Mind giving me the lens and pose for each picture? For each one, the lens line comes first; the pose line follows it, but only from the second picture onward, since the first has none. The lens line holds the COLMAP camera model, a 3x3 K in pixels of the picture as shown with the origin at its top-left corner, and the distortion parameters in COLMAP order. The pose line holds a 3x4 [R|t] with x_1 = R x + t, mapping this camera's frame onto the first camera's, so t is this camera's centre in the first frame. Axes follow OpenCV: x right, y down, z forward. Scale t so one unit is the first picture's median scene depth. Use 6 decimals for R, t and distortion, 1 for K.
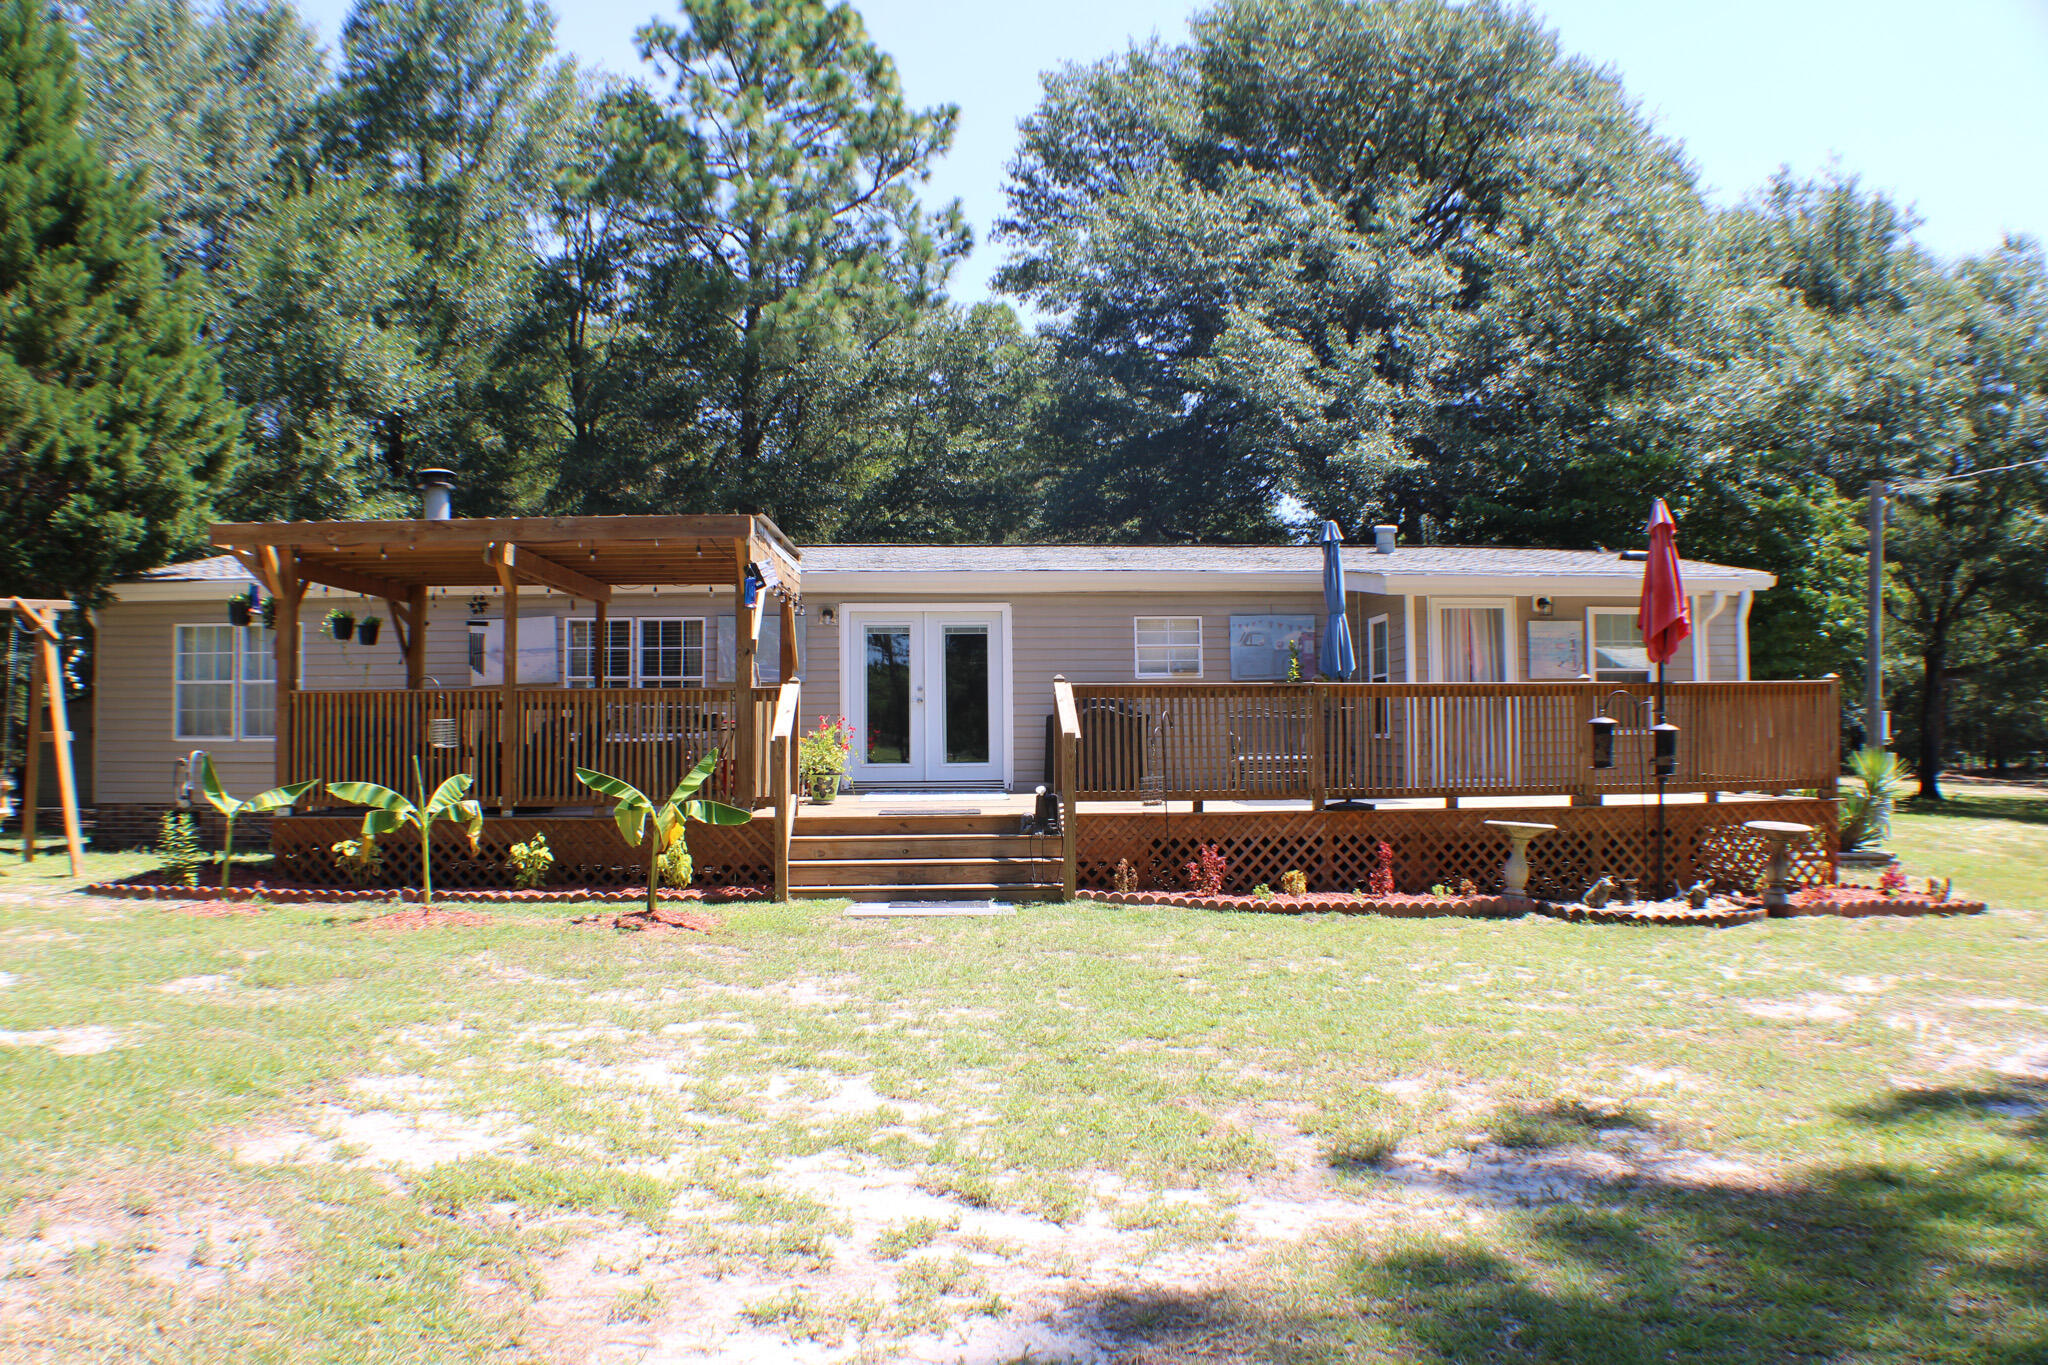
lens RADIAL K [[1646.7, 0, 1006.1], [0, 1646.7, 694.9], [0, 0, 1]] dist [-0.177393, 0.042233]
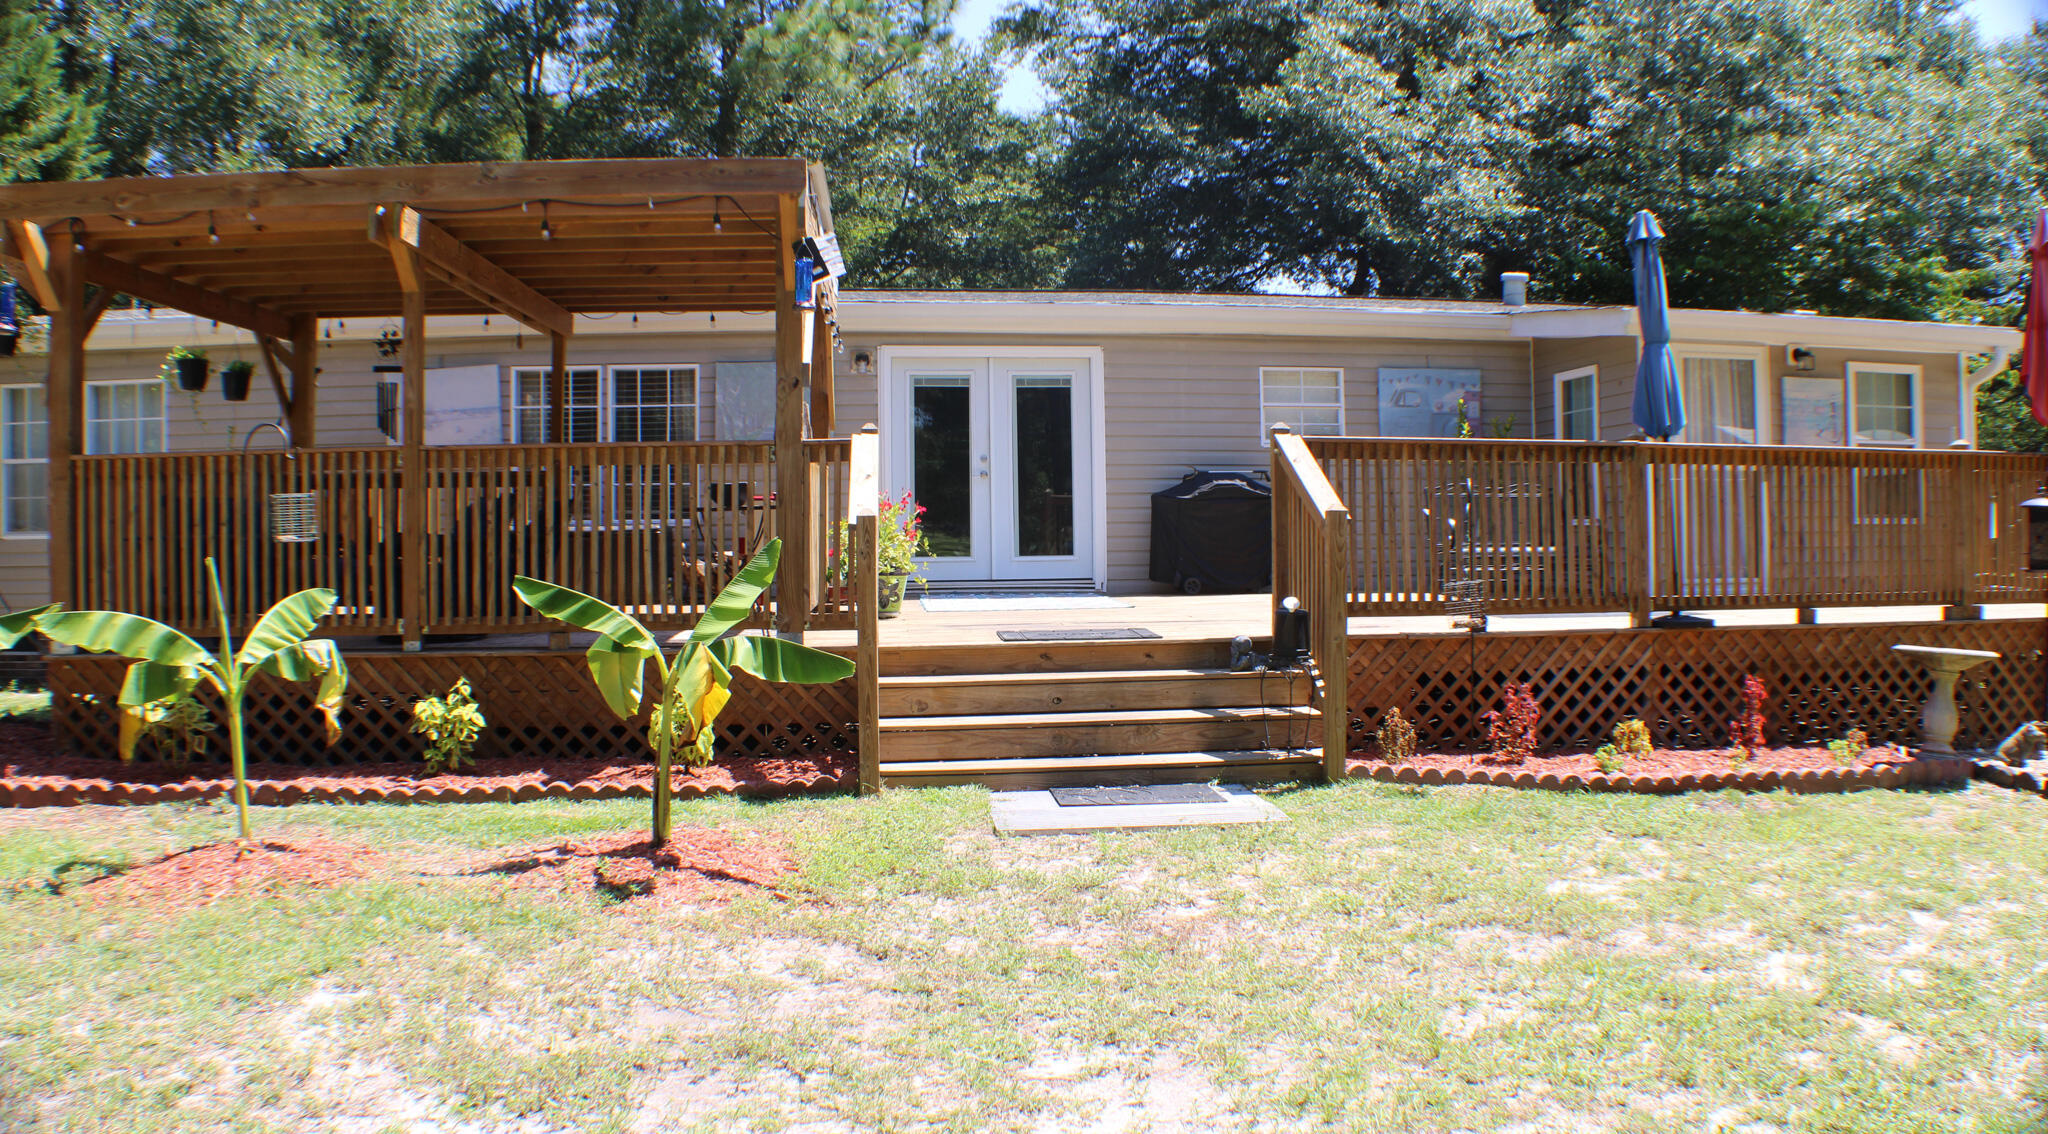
lens RADIAL K [[1444.7, 0, 1033.2], [0, 1444.7, 598.2], [0, 0, 1]] dist [-0.176877, 0.041065]
pose [[0.997109, -0.005203, 0.075806, -0.082435], [-0.000488, 0.997194, 0.074865, 0.010898], [-0.075983, -0.074685, 0.994308, 0.334712]]
